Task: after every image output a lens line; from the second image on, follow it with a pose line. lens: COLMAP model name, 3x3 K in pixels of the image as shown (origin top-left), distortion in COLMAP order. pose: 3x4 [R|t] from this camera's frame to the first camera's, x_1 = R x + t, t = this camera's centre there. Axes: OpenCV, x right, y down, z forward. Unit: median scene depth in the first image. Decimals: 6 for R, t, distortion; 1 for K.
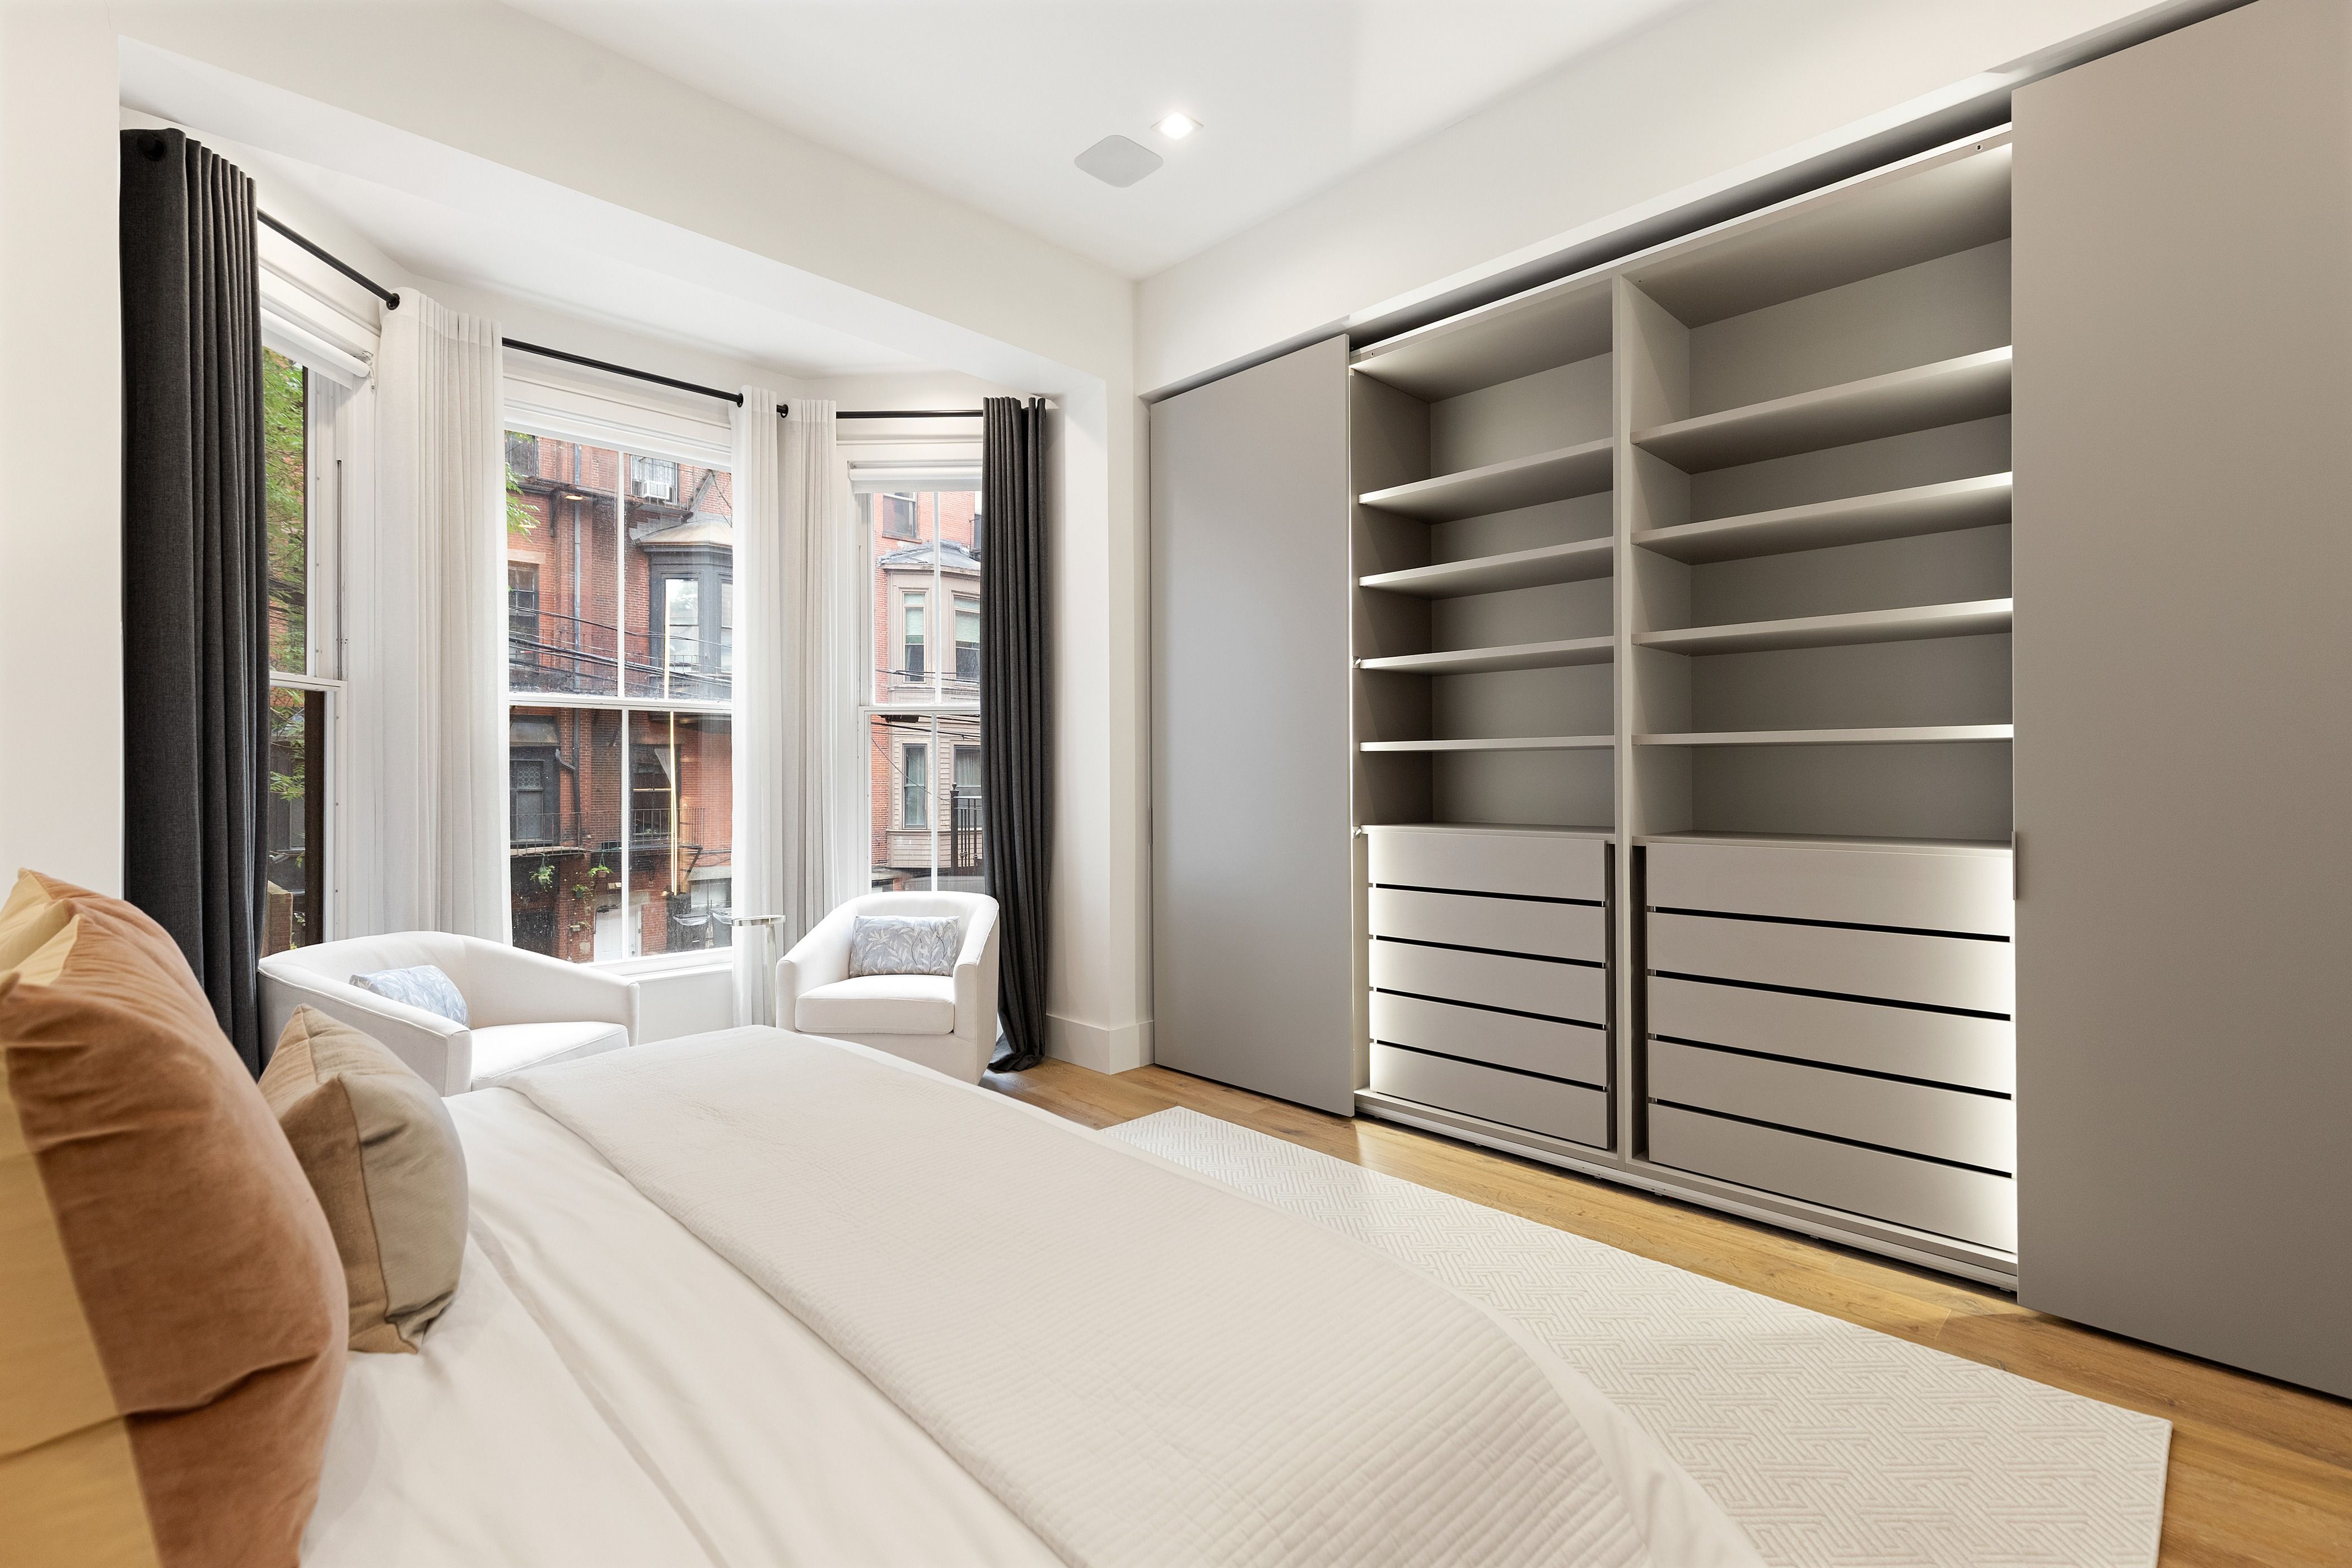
lens RADIAL K [[1060.9, 0, 1183.5], [0, 1060.9, 772.9], [0, 0, 1]] dist [0.000961, -0.000583]
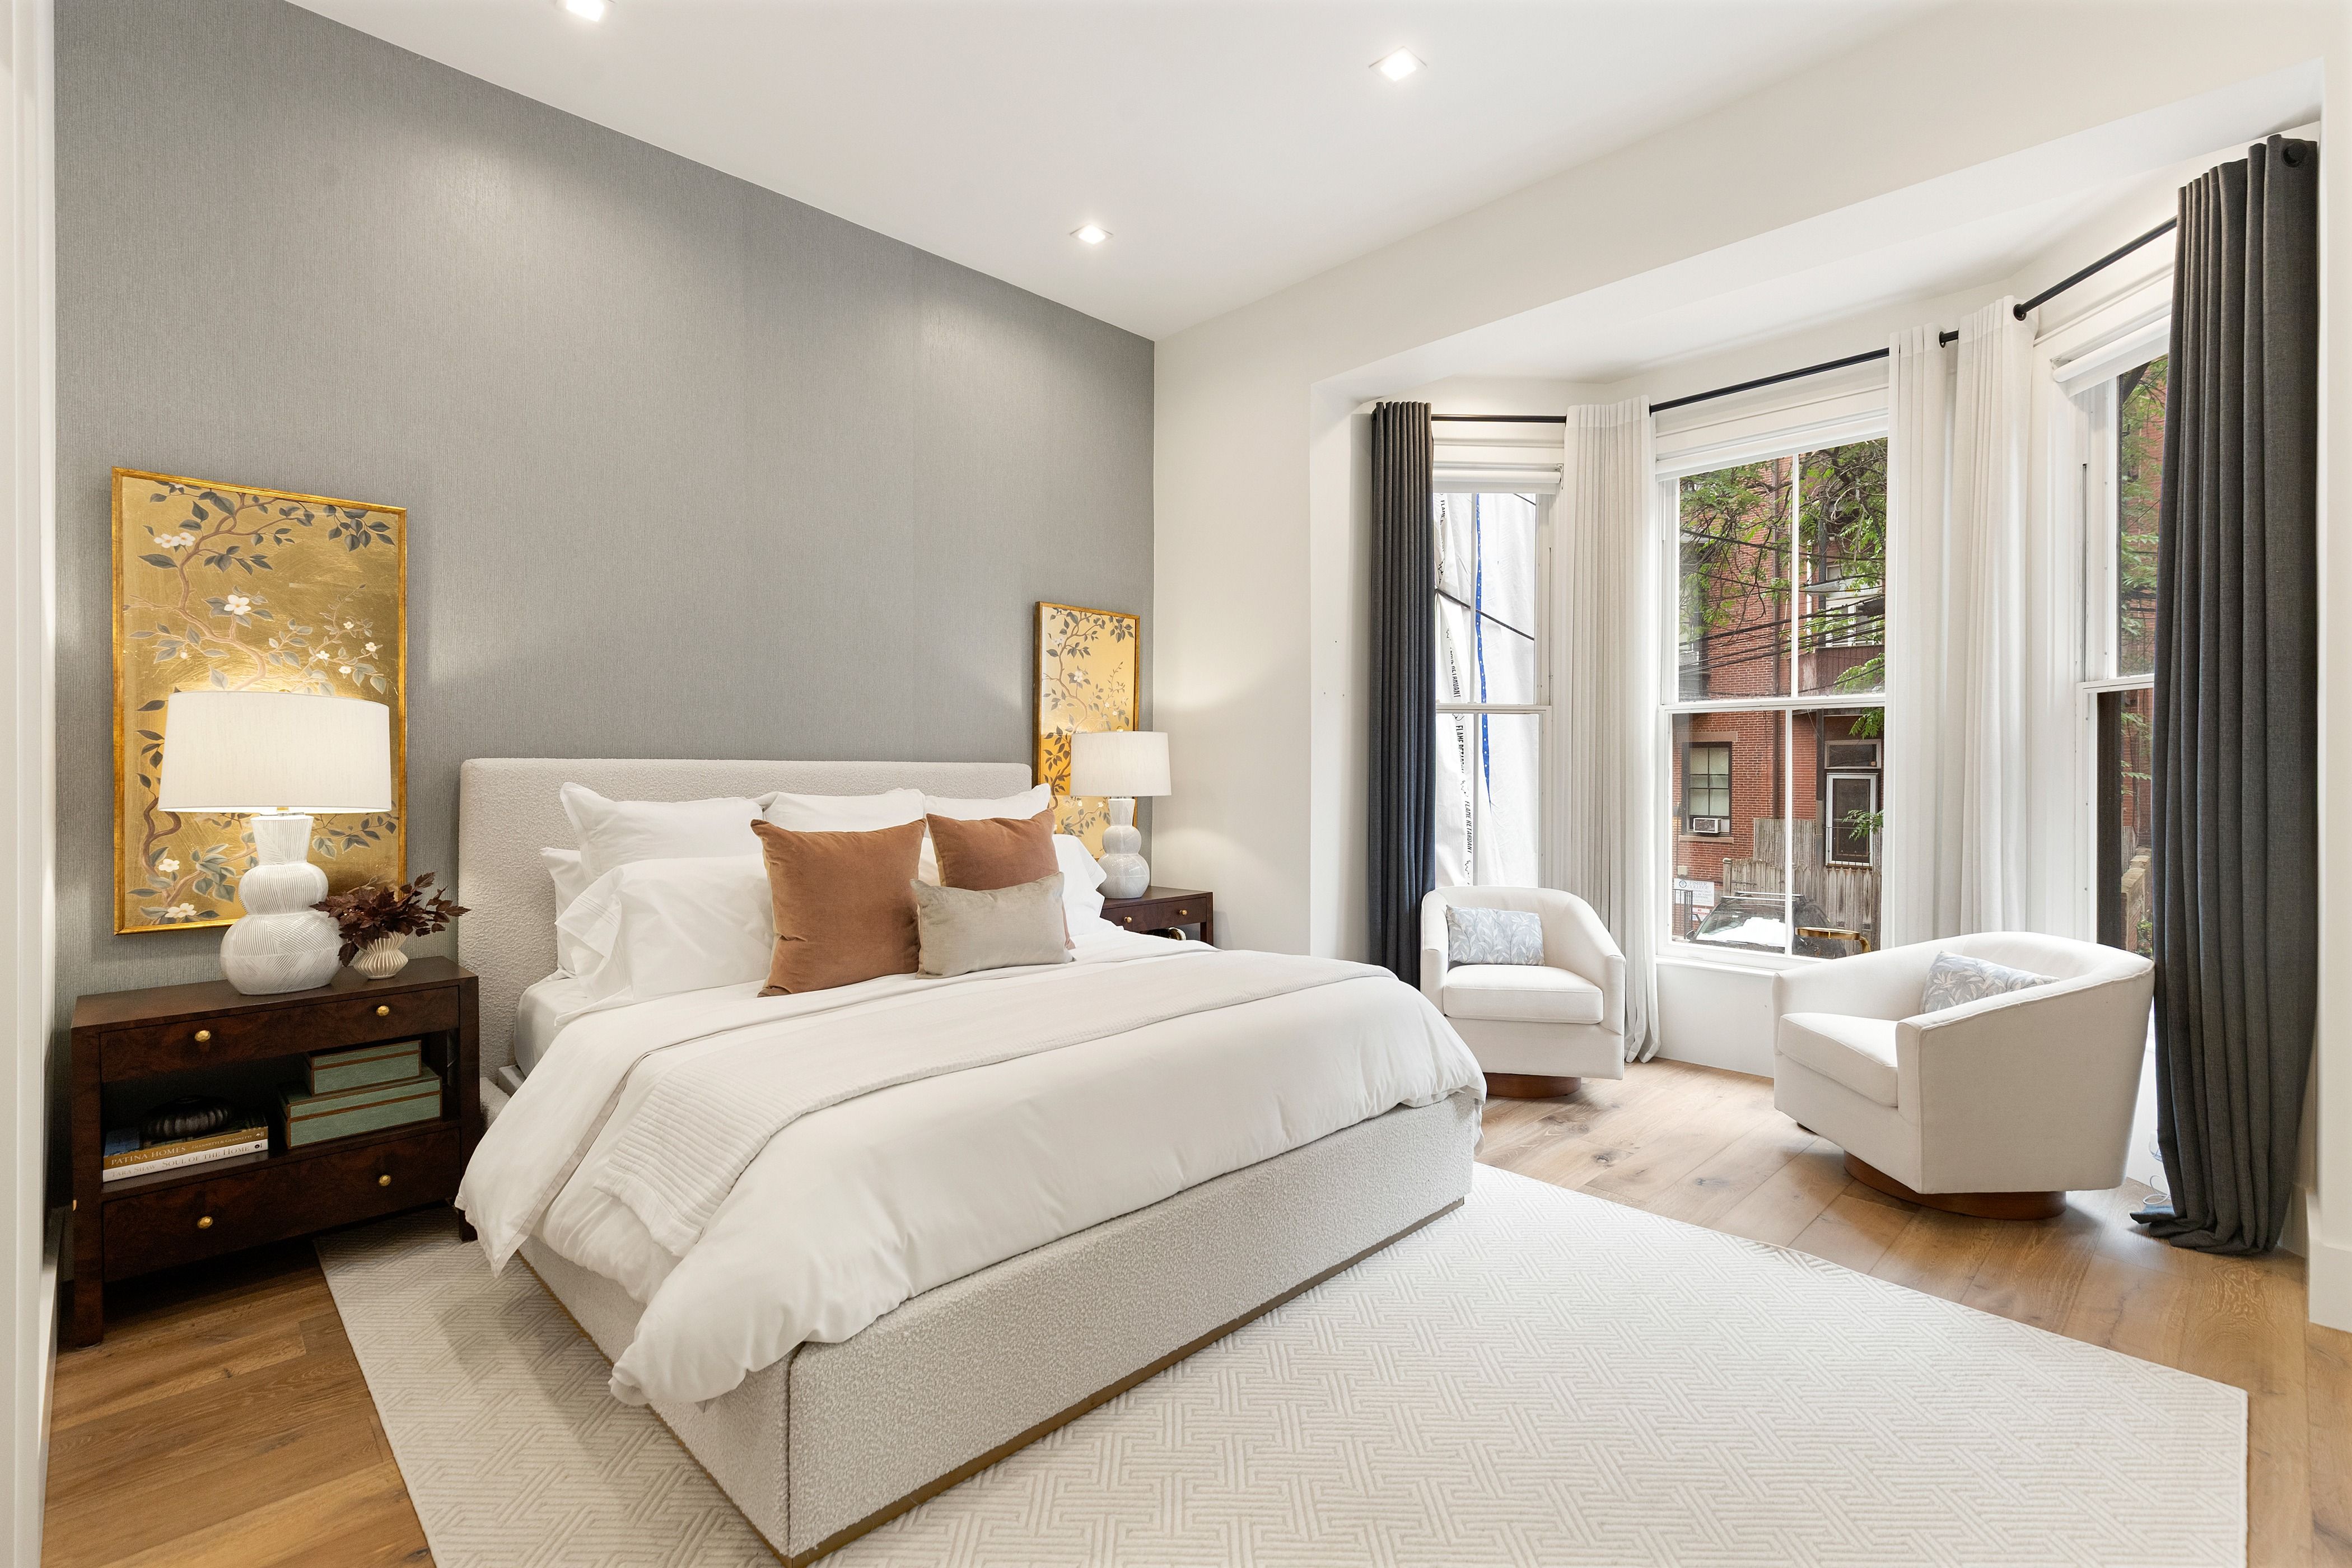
lens RADIAL K [[1073.5, 0, 1176.0], [0, 1073.5, 784.0], [0, 0, 1]] dist [0.009525, -0.000554]
pose [[-0.003567, 0.014937, -0.999882, 0.554841], [-0.001305, 0.999888, 0.014942, -0.003122], [0.999993, 0.001358, -0.003547, 0.461006]]
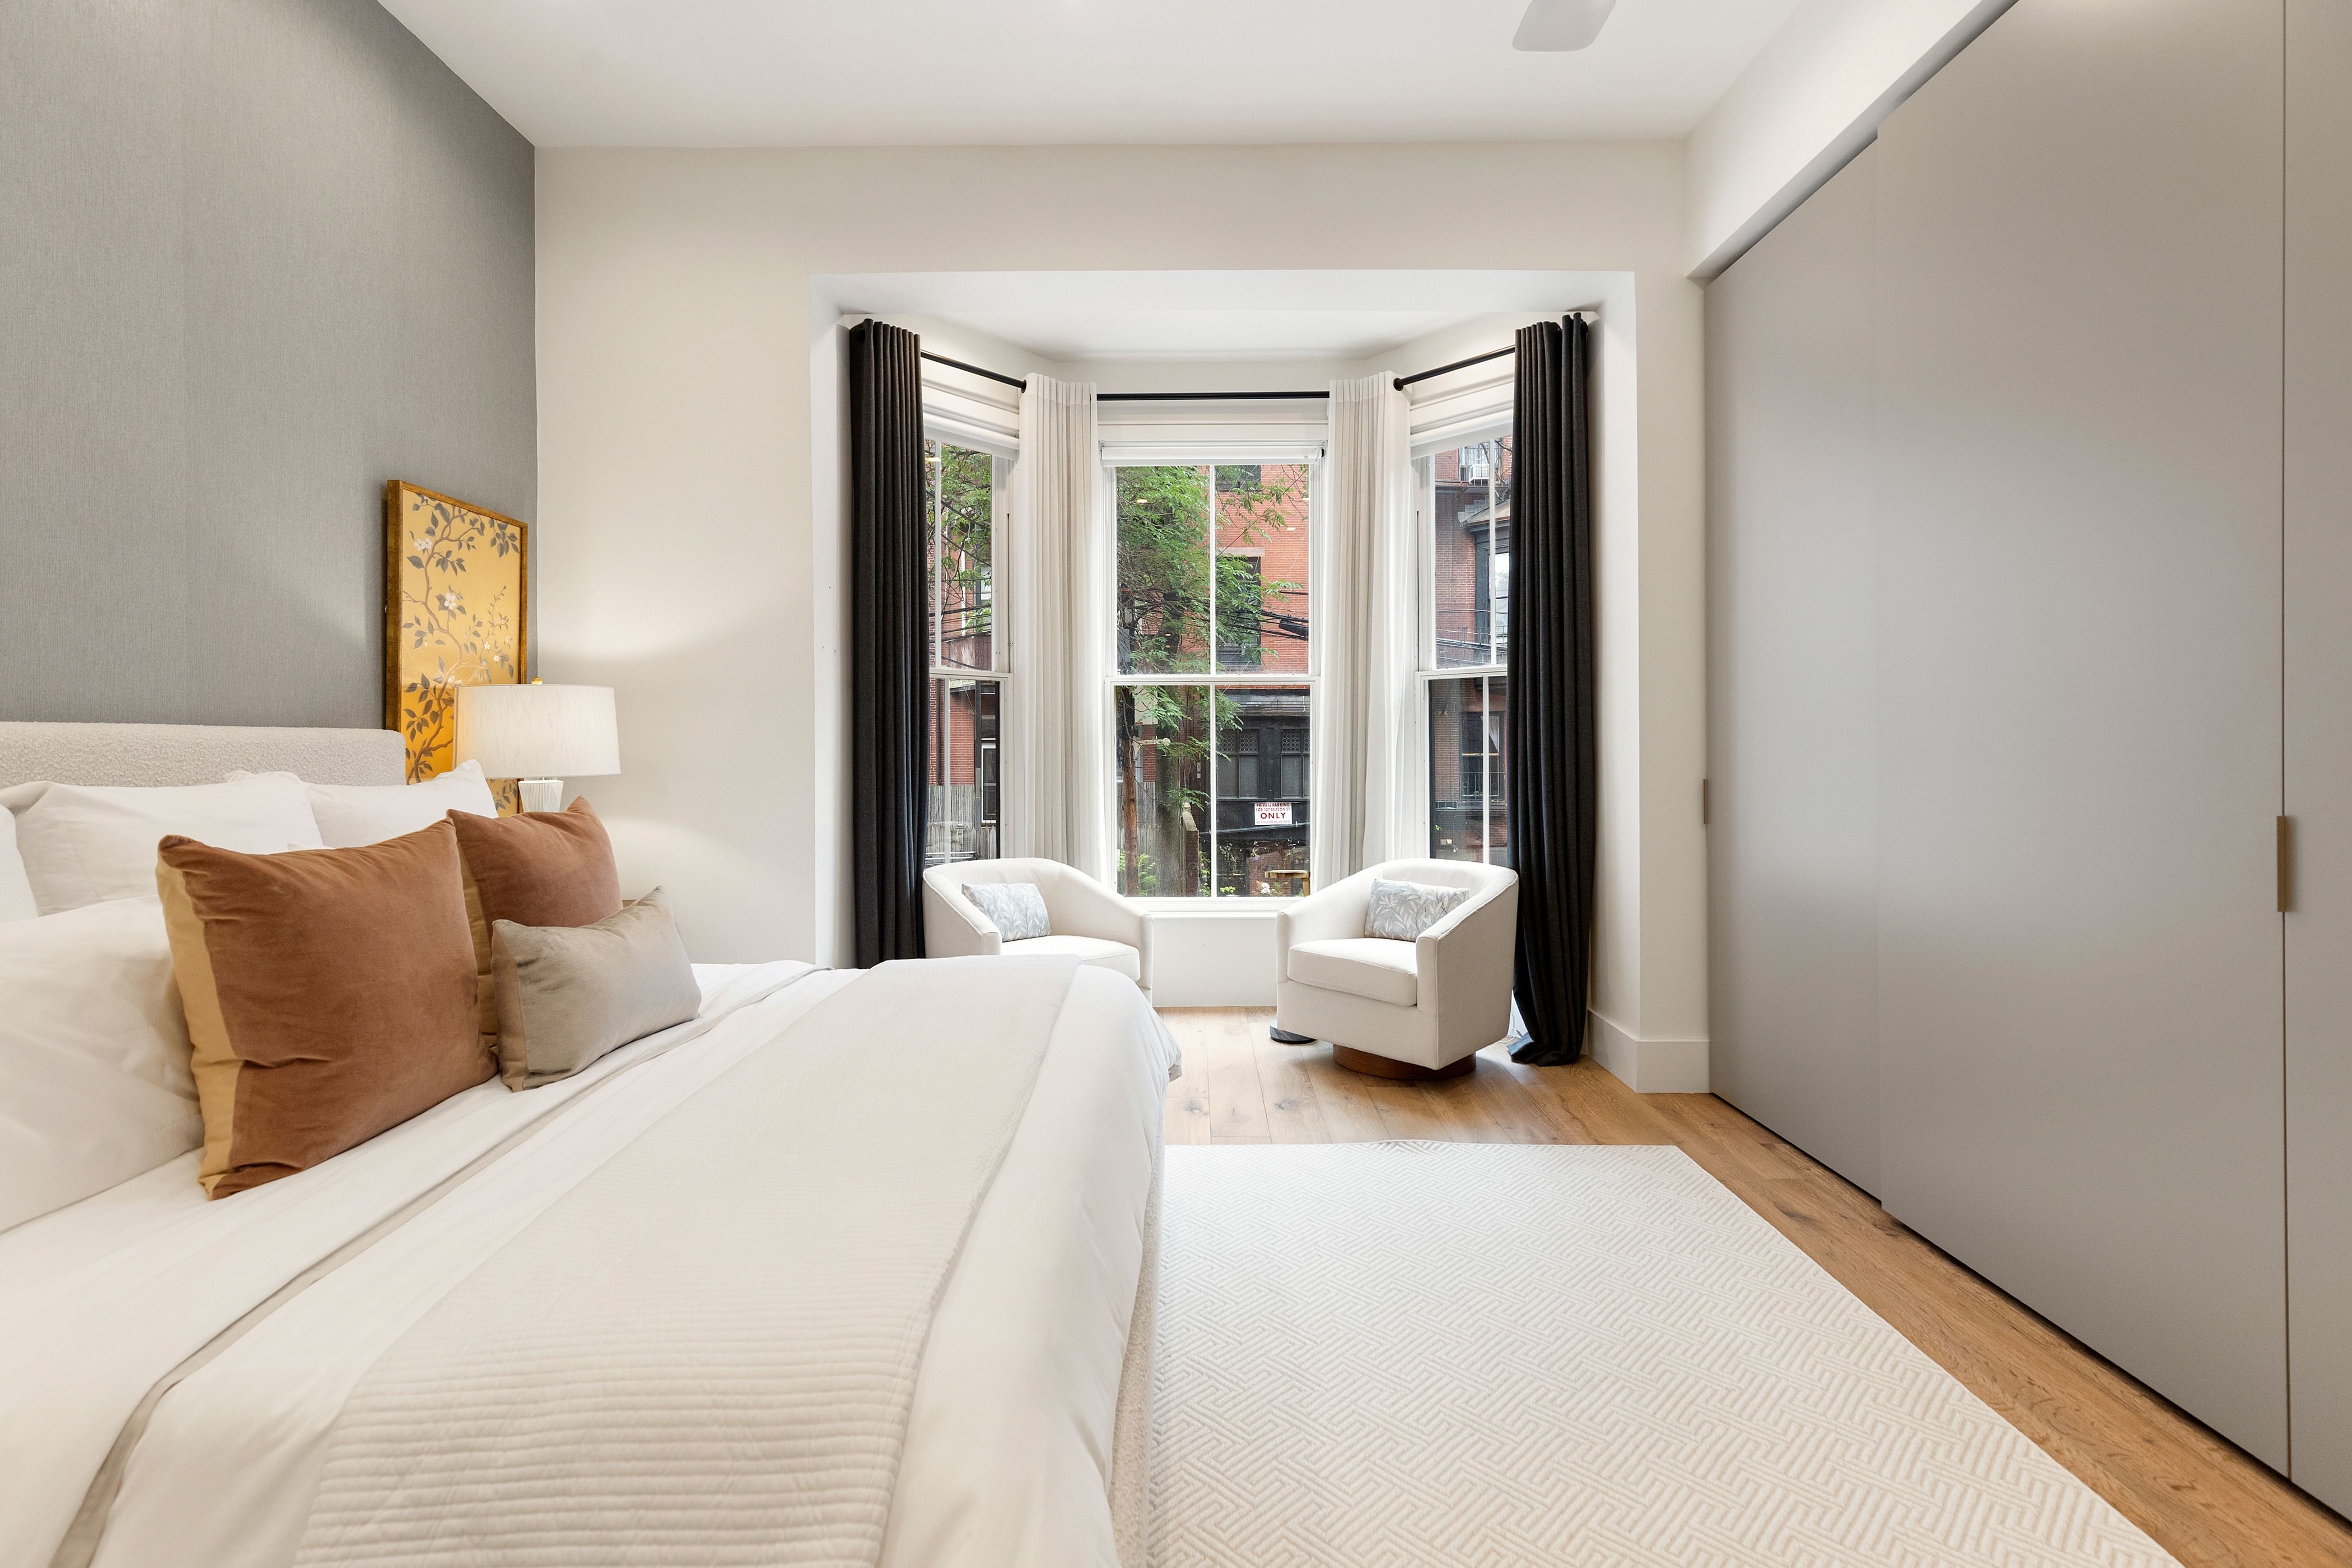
lens RADIAL K [[1076.4, 0, 1183.0], [0, 1076.4, 754.8], [0, 0, 1]] dist [0.006439, -0.000323]
pose [[0.709982, 0.008113, -0.704173, 0.314259], [0.002466, 0.999899, 0.014006, 0.000798], [0.704215, -0.011681, 0.709890, 0.149196]]
